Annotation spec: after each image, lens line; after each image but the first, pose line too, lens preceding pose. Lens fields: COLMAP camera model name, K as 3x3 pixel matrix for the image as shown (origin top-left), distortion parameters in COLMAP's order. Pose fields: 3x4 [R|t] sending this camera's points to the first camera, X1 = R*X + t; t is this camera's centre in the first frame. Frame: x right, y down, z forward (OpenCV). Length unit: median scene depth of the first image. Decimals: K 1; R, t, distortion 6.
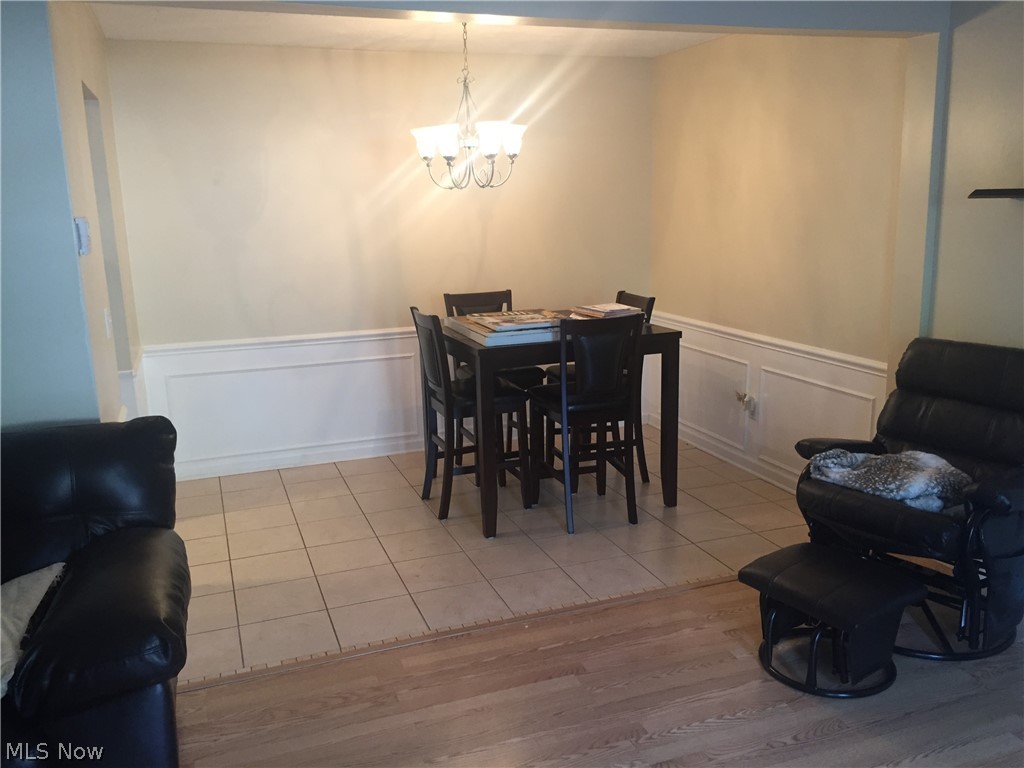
lens RADIAL K [[869.4, 0, 517.4], [0, 869.4, 384.6], [0, 0, 1]] dist [0.013146, -0.000144]
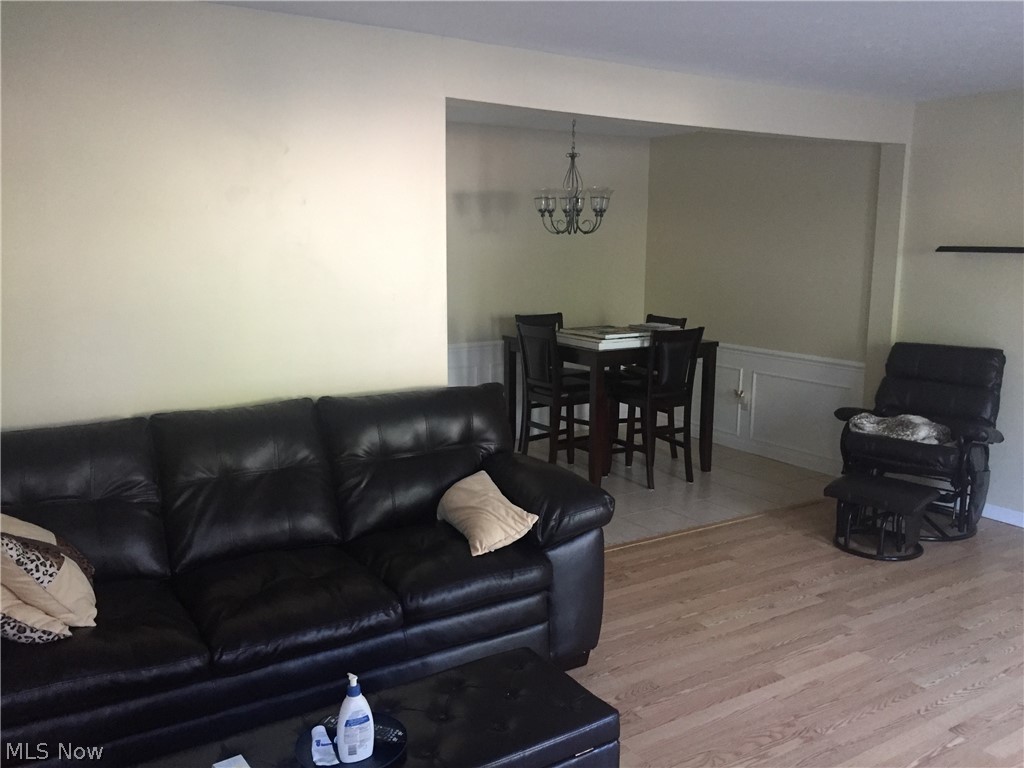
lens RADIAL K [[869.4, 0, 506.9], [0, 869.4, 383.4], [0, 0, 1]] dist [0.013146, -0.000144]
pose [[0.979181, -0.004712, 0.202936, -0.583447], [0.013992, 0.998919, -0.044319, 0.085522], [-0.202508, 0.046236, 0.978189, -0.384562]]
